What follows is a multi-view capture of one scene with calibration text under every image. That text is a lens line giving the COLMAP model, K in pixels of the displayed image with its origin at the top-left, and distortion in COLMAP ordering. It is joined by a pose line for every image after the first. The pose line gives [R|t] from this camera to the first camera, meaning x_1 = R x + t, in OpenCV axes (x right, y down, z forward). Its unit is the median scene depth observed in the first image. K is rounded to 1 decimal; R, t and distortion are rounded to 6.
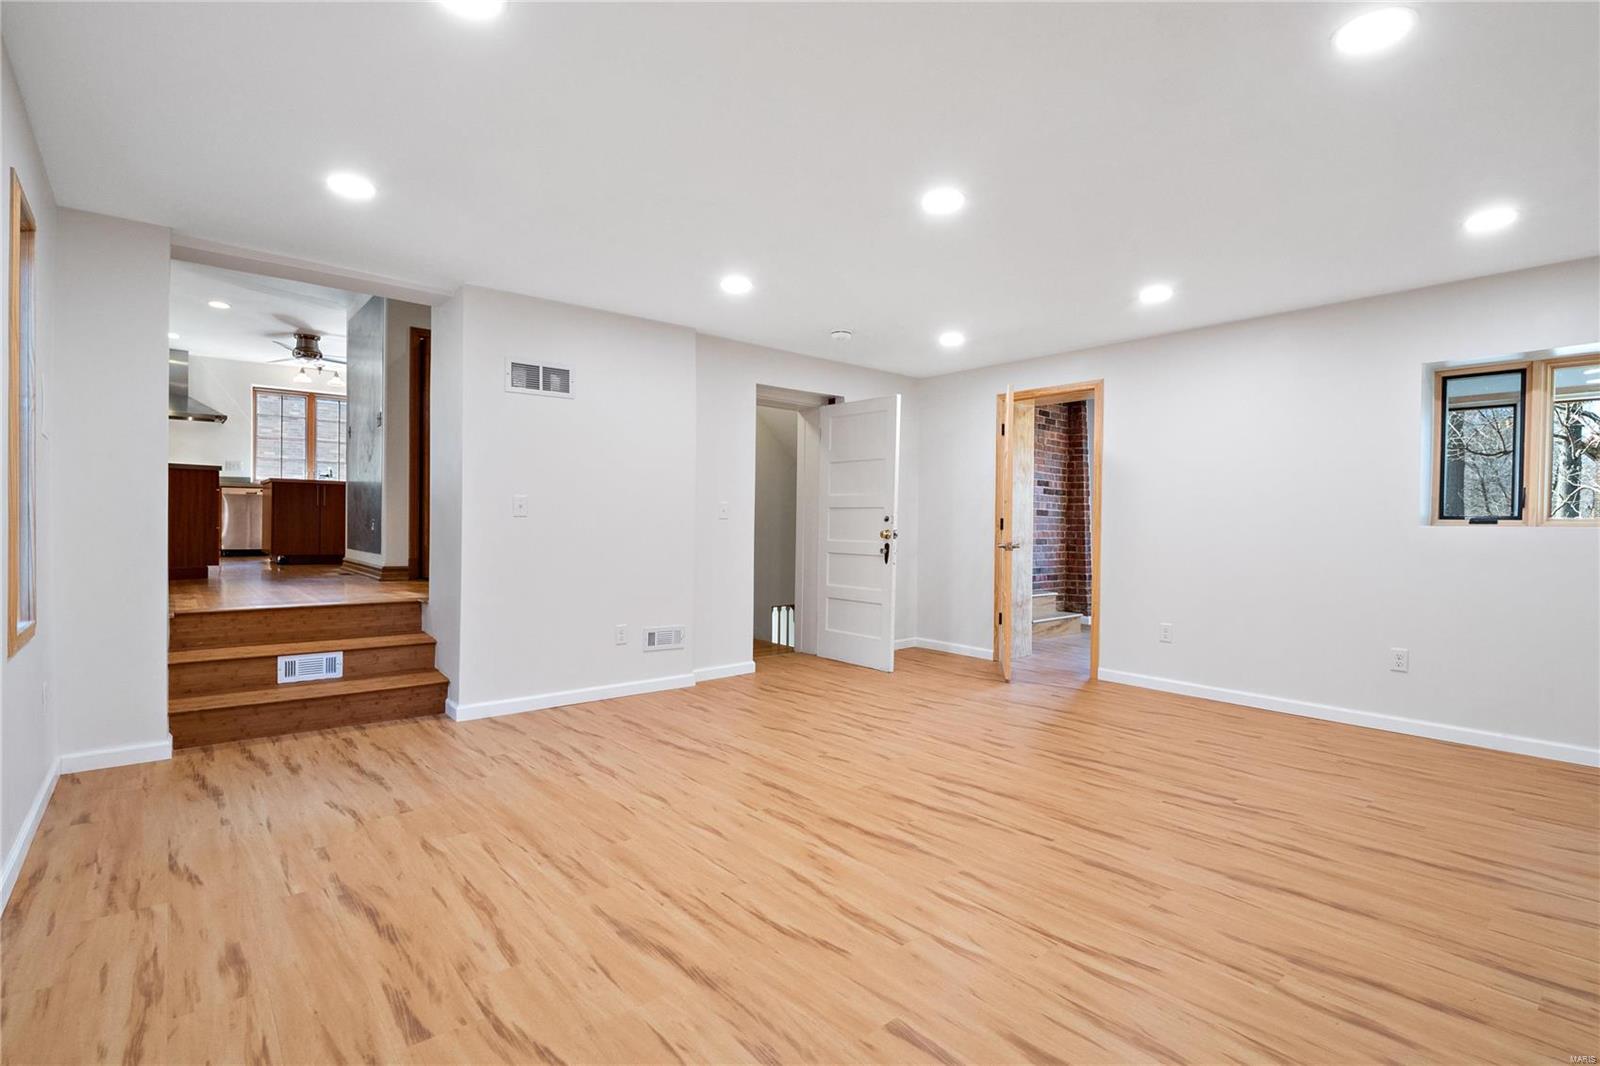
lens RADIAL K [[755.1, 0, 798.8], [0, 755.1, 522.0], [0, 0, 1]] dist [-0.009395, -0.001425]
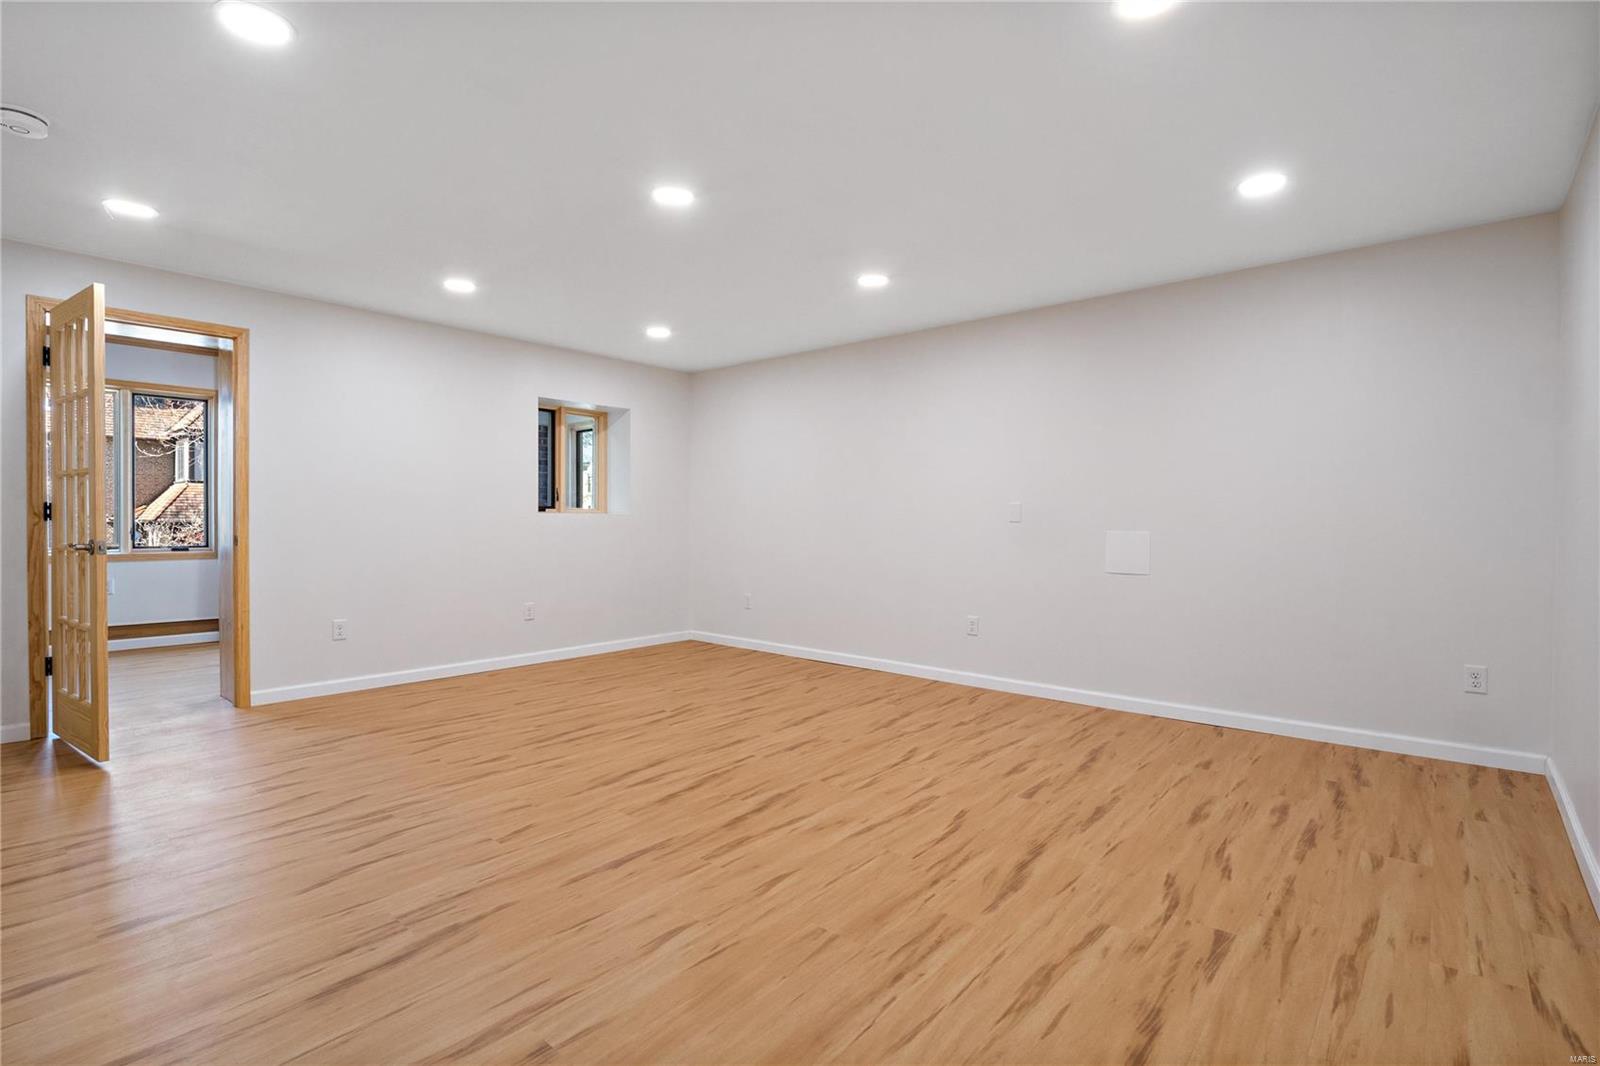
lens RADIAL K [[755.1, 0, 796.4], [0, 755.1, 527.9], [0, 0, 1]] dist [-0.009395, -0.001425]
pose [[-0.156671, -0.026010, 0.987308, -0.894656], [-0.005233, 0.999661, 0.025505, -0.006072], [-0.987637, -0.001171, -0.156754, 1.057293]]
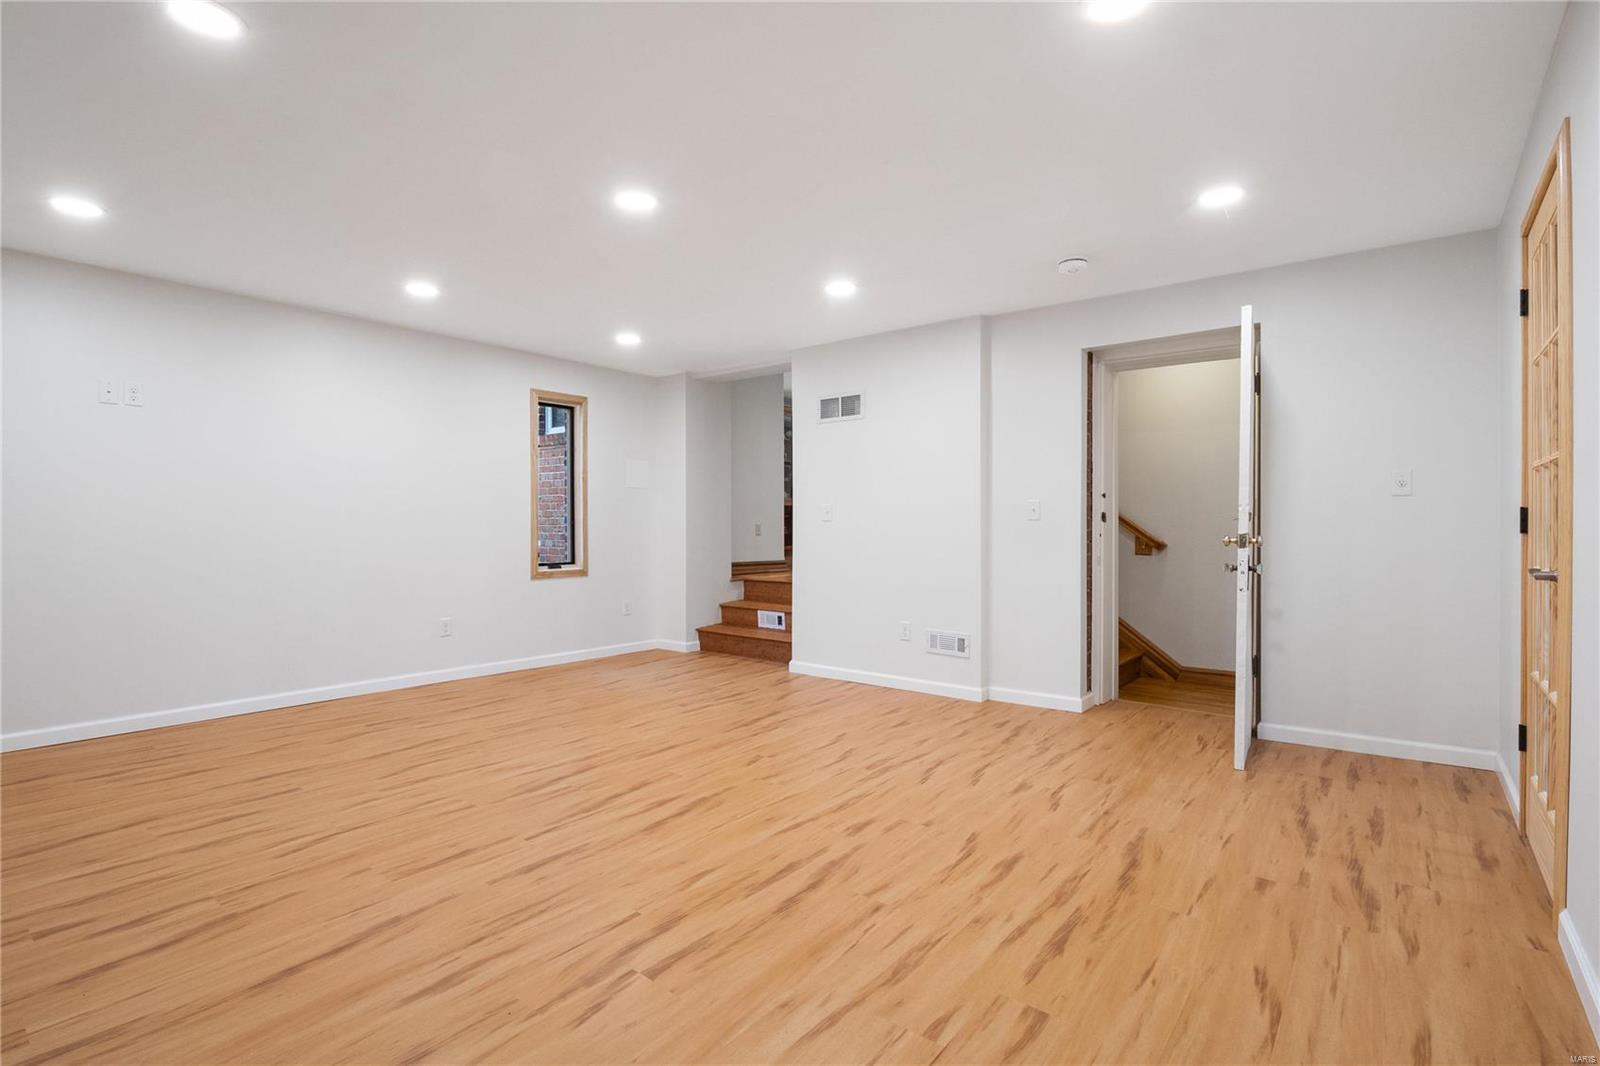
lens RADIAL K [[755.1, 0, 803.4], [0, 755.1, 534.4], [0, 0, 1]] dist [-0.009395, -0.001425]
pose [[0.202615, 0.002296, -0.979256, 1.285926], [0.000743, 0.999997, 0.002499, 0.018491], [0.979258, -0.001234, 0.202612, 1.080191]]
